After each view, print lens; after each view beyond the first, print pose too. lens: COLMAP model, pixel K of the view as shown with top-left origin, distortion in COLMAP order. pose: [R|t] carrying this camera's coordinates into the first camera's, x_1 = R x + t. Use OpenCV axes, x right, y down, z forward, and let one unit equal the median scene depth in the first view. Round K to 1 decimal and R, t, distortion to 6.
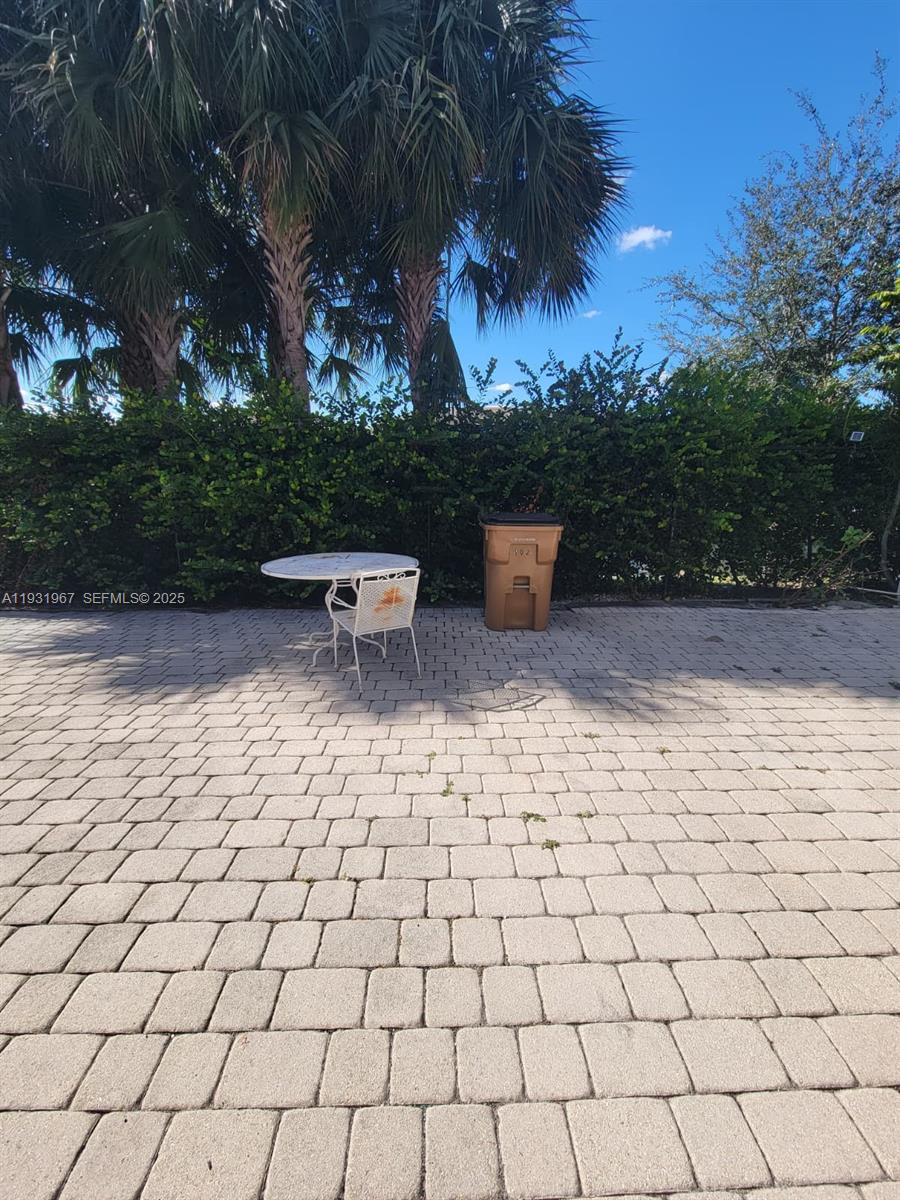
lens RADIAL K [[488.4, 0, 450.2], [0, 488.4, 591.9], [0, 0, 1]] dist [-0.000278, 0.000067]
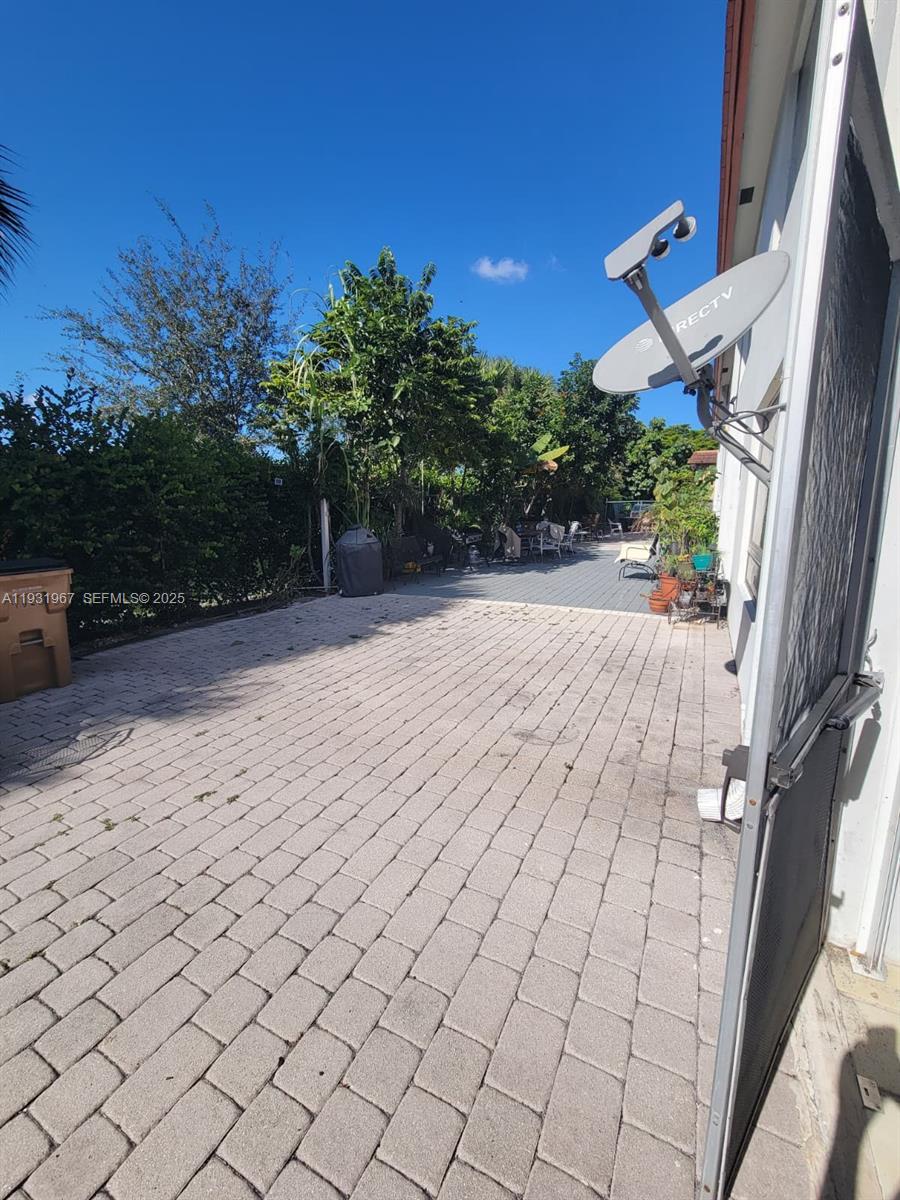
lens RADIAL K [[488.4, 0, 450.2], [0, 488.4, 591.9], [0, 0, 1]] dist [-0.000278, 0.000067]
pose [[0.486131, -0.167065, 0.857768, -0.300428], [0.225256, 0.972343, 0.061719, 0.021788], [-0.844356, 0.163214, 0.510318, -0.128583]]
